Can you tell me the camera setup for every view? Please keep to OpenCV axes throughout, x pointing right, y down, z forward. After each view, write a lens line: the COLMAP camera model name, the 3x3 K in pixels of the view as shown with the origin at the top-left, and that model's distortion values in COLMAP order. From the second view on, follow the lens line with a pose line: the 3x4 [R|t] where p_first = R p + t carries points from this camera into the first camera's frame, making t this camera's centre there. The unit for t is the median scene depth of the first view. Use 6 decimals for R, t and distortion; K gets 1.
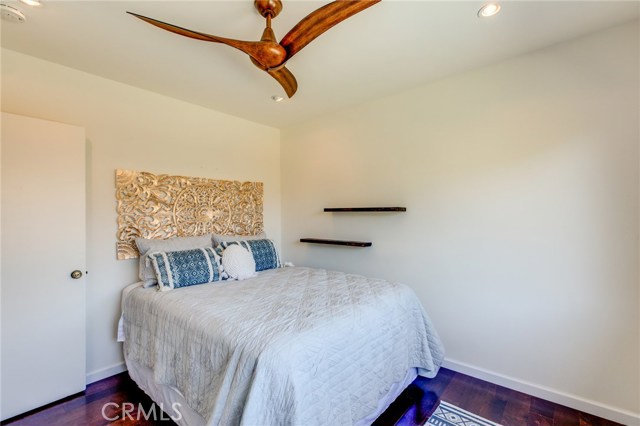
lens RADIAL K [[287.7, 0, 320.3], [0, 287.7, 214.5], [0, 0, 1]] dist [-0.001047, 0.001084]
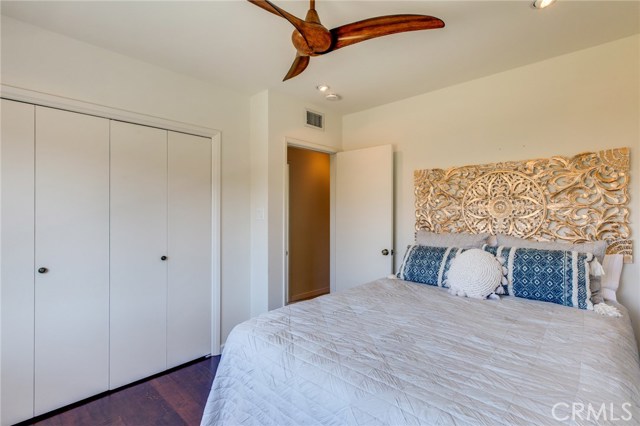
lens RADIAL K [[287.7, 0, 320.4], [0, 287.7, 211.1], [0, 0, 1]] dist [-0.001047, 0.001084]
pose [[-0.014300, 0.001948, -0.999896, 0.411575], [0.002842, 0.999994, 0.001908, 0.004057], [0.999894, -0.002815, -0.014305, 0.553189]]
